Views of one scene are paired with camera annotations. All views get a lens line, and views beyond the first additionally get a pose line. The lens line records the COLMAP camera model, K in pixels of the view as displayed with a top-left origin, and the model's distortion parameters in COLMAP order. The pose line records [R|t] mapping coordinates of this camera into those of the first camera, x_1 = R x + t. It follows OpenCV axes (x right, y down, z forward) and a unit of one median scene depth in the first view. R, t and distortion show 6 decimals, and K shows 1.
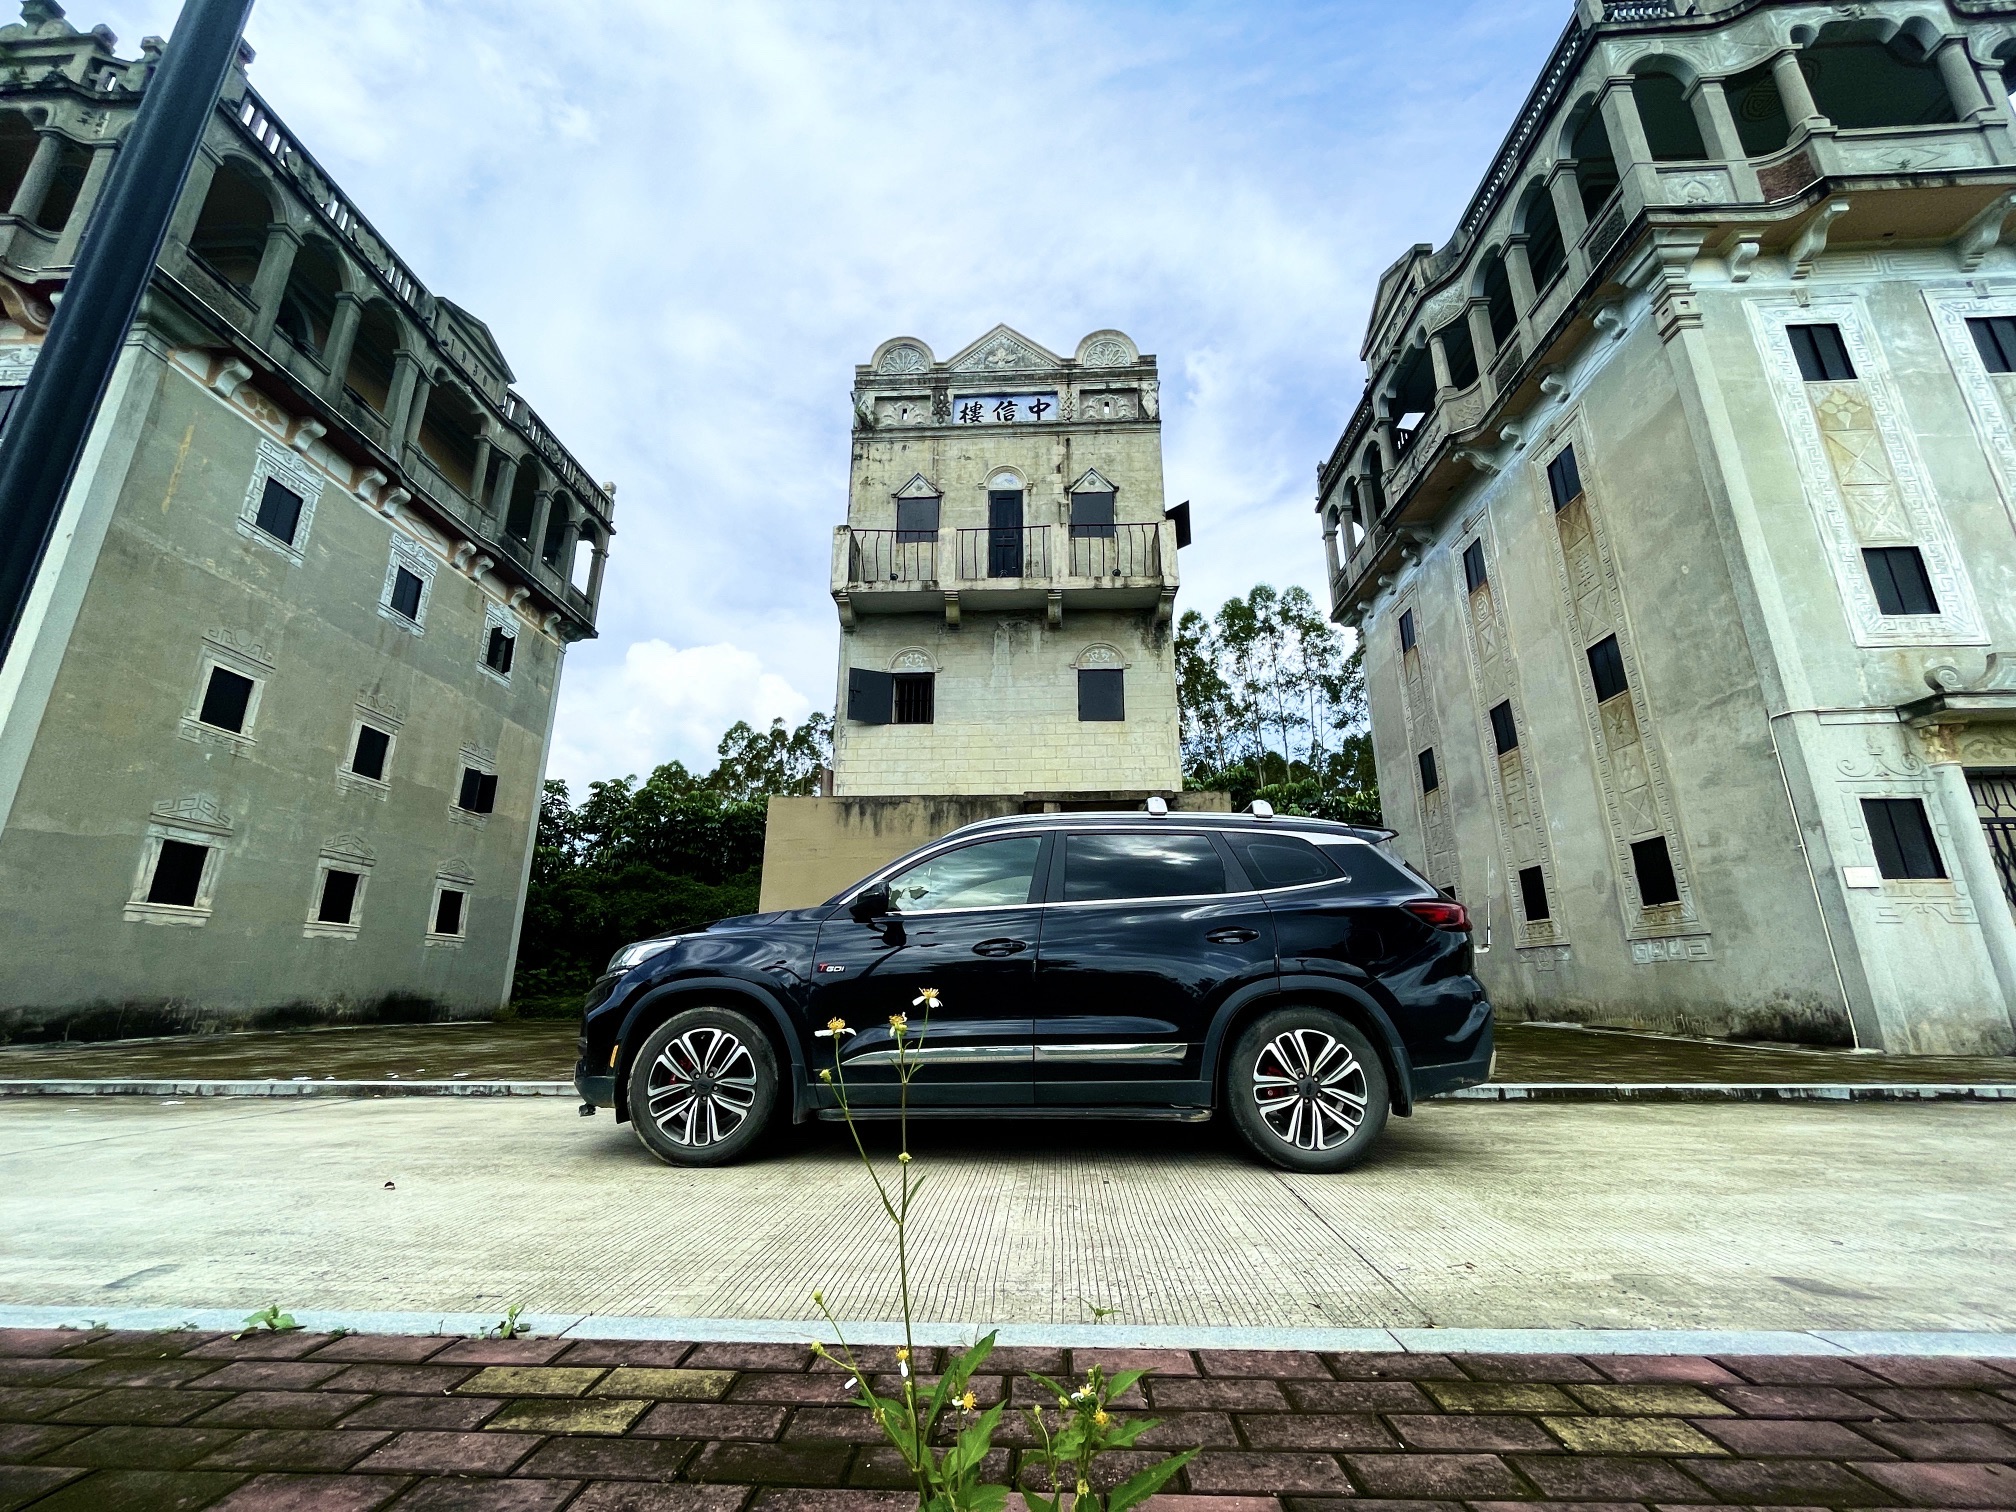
lens RADIAL K [[823.6, 0, 1004.6], [0, 823.6, 756.7], [0, 0, 1]] dist [-0.003695, 0.001240]
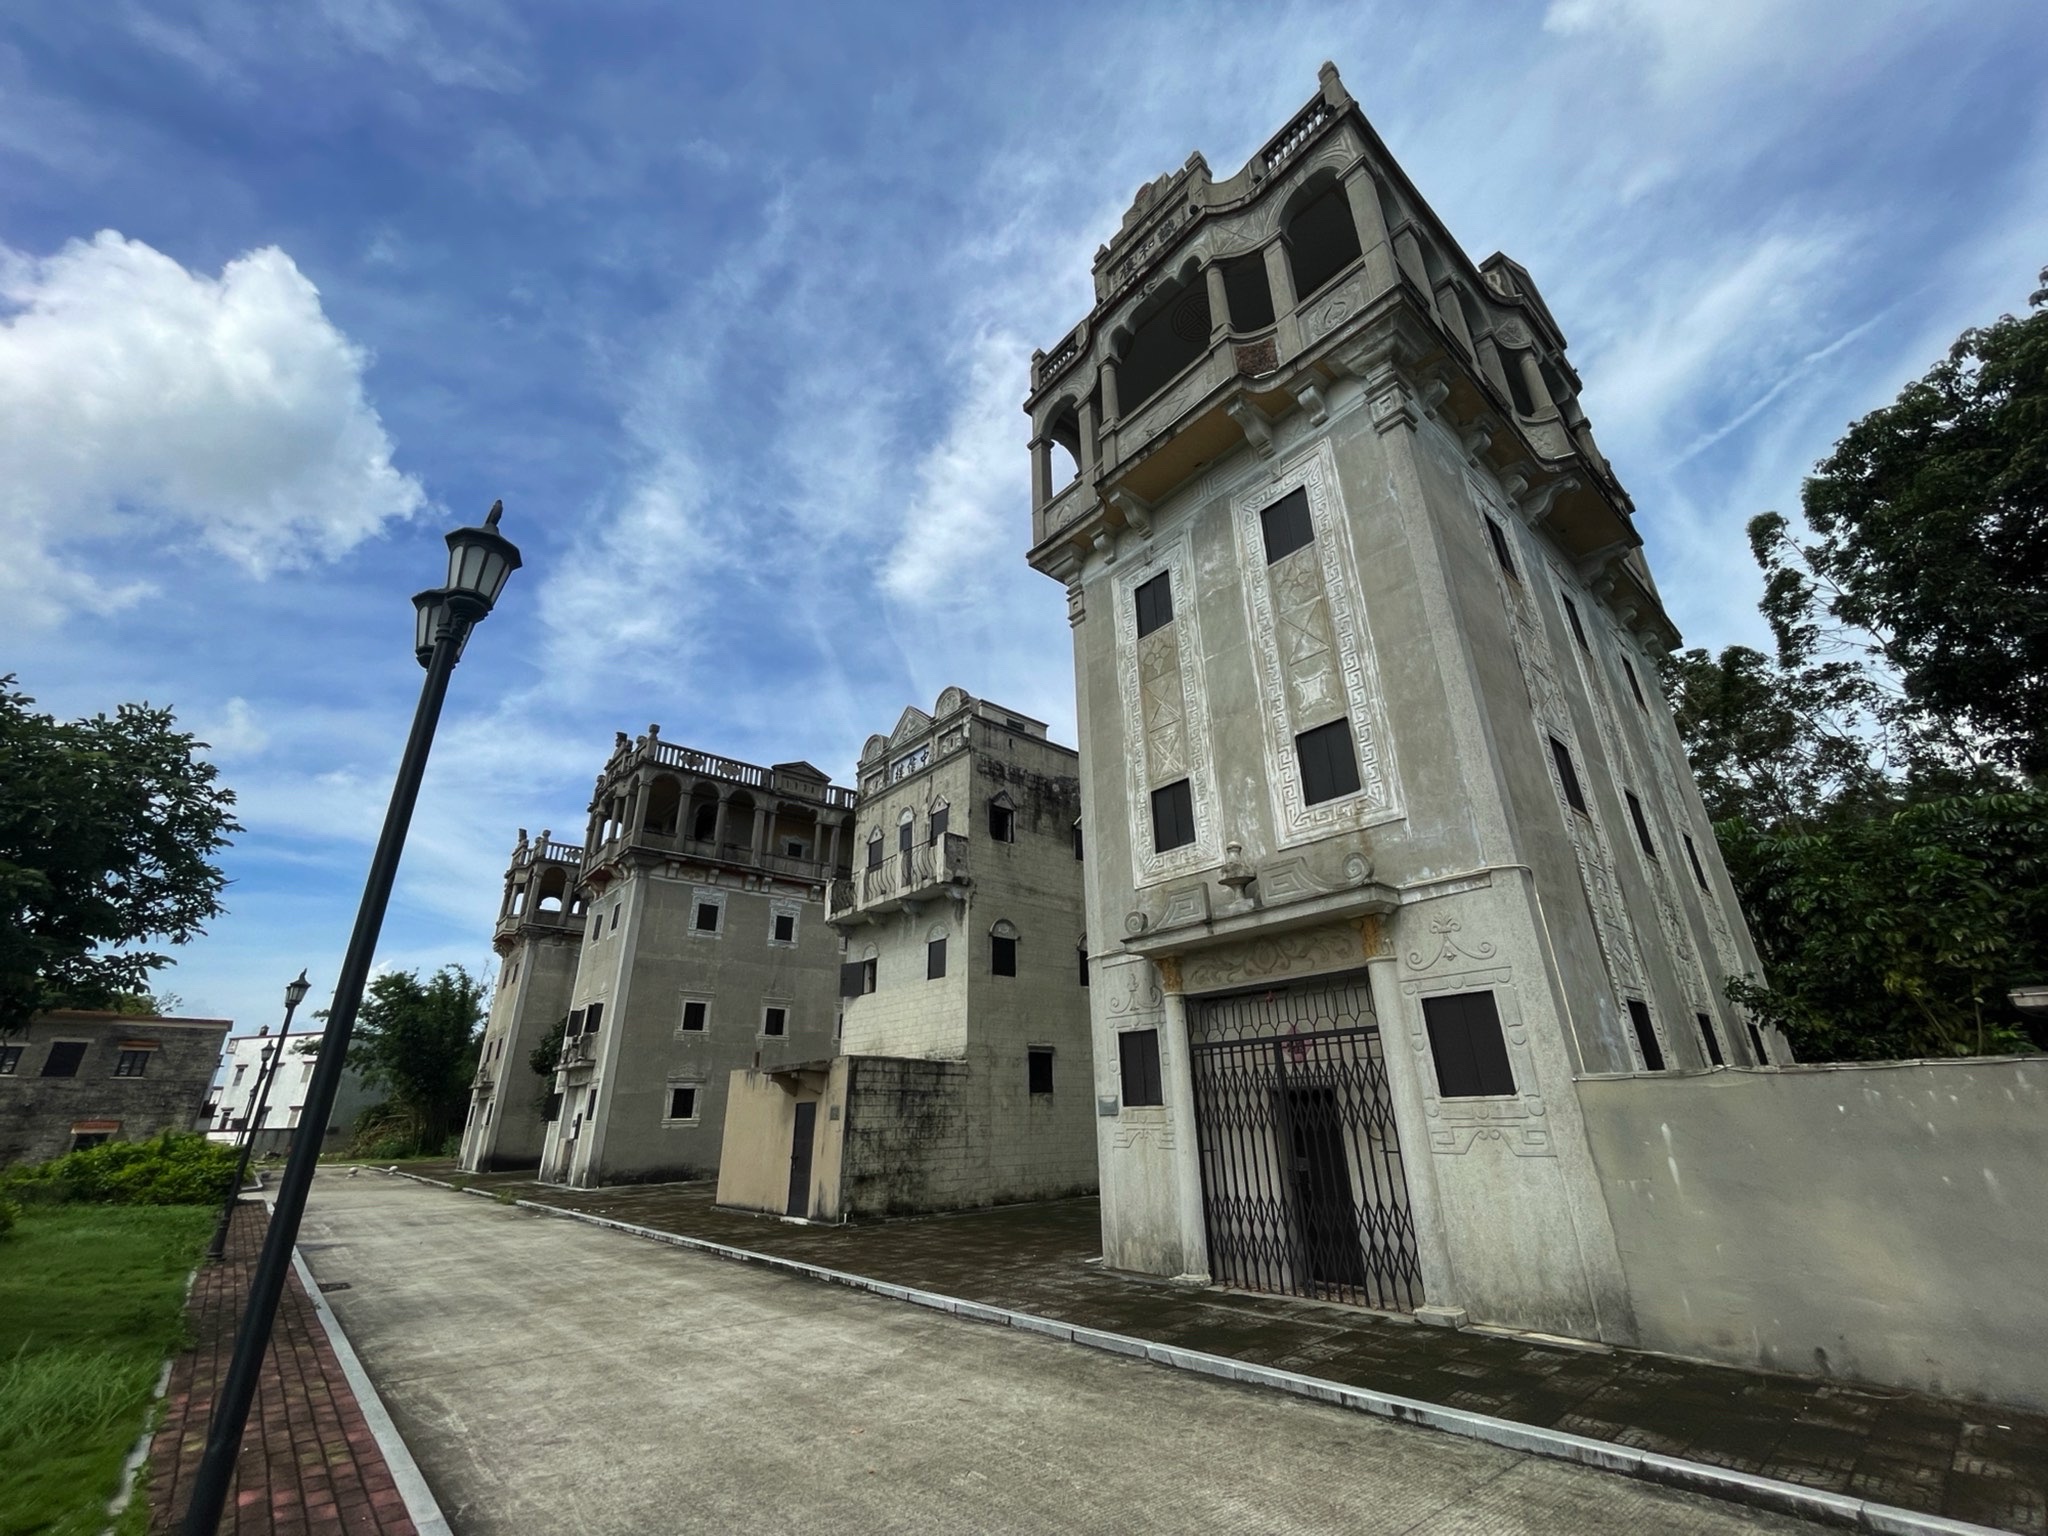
lens RADIAL K [[836.7, 0, 1024.2], [0, 836.7, 768.4], [0, 0, 1]] dist [-0.003695, 0.001240]
pose [[0.684966, -0.292903, -0.667106, 1.296789], [0.218433, 0.956069, -0.195496, -0.074155], [0.695061, -0.011809, 0.718854, 0.036497]]
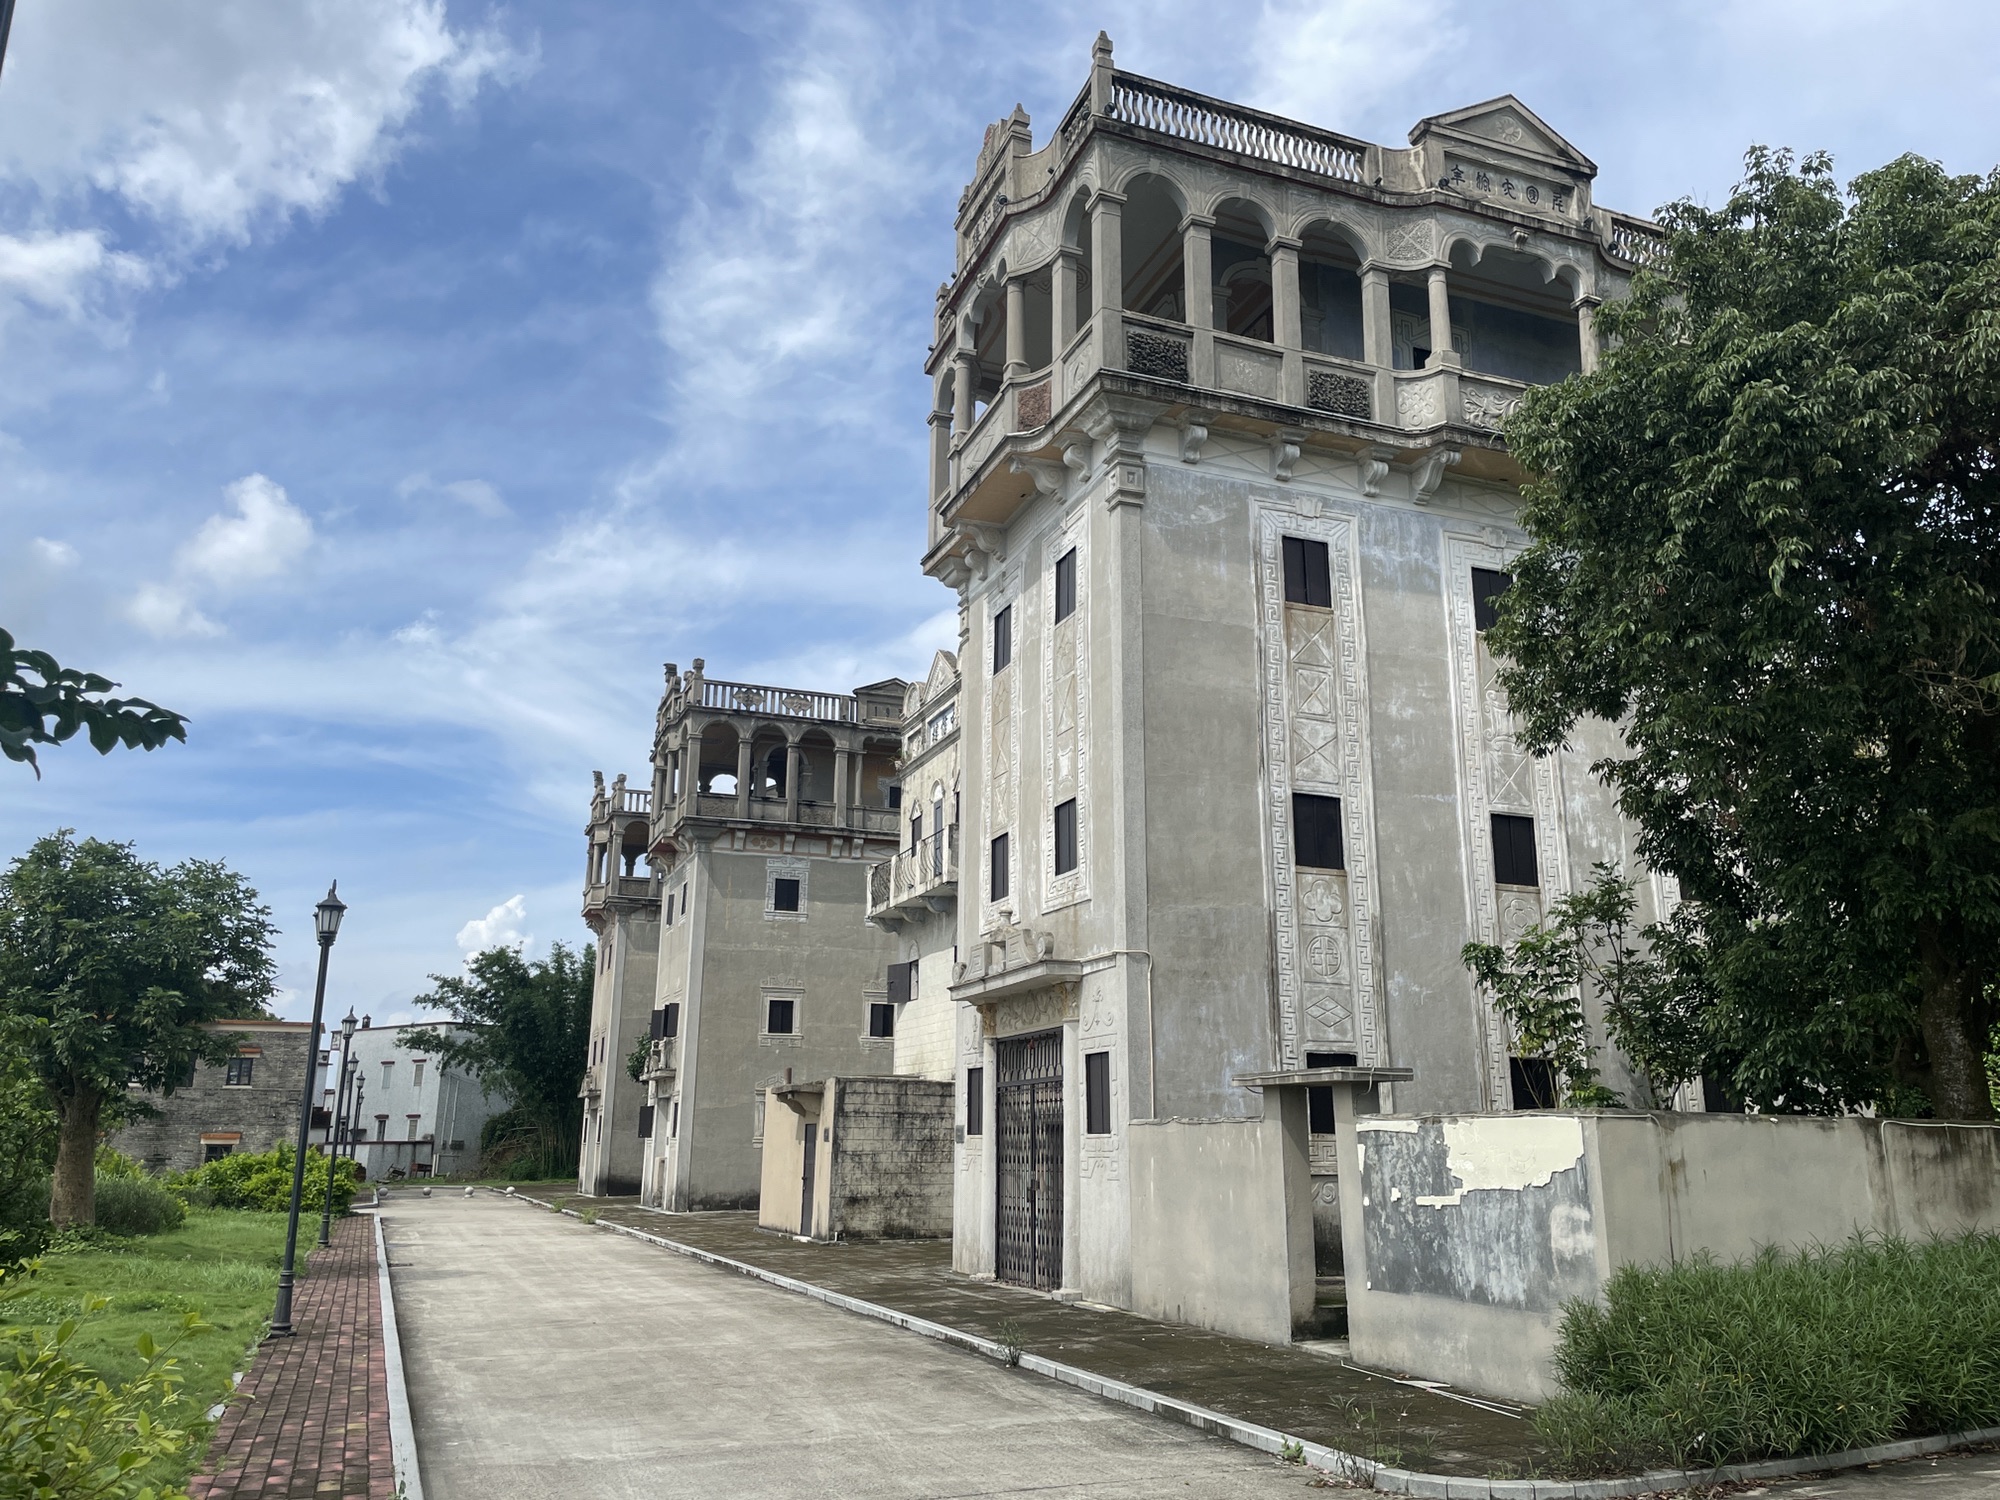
lens RADIAL K [[1521.3, 0, 1008.3], [0, 1521.3, 748.8], [0, 0, 1]] dist [0.074012, -0.053754]
pose [[0.408582, -0.227757, -0.883848, 2.275491], [0.247731, 0.959687, -0.132780, -0.066061], [0.878459, -0.164705, 0.448534, 0.057484]]
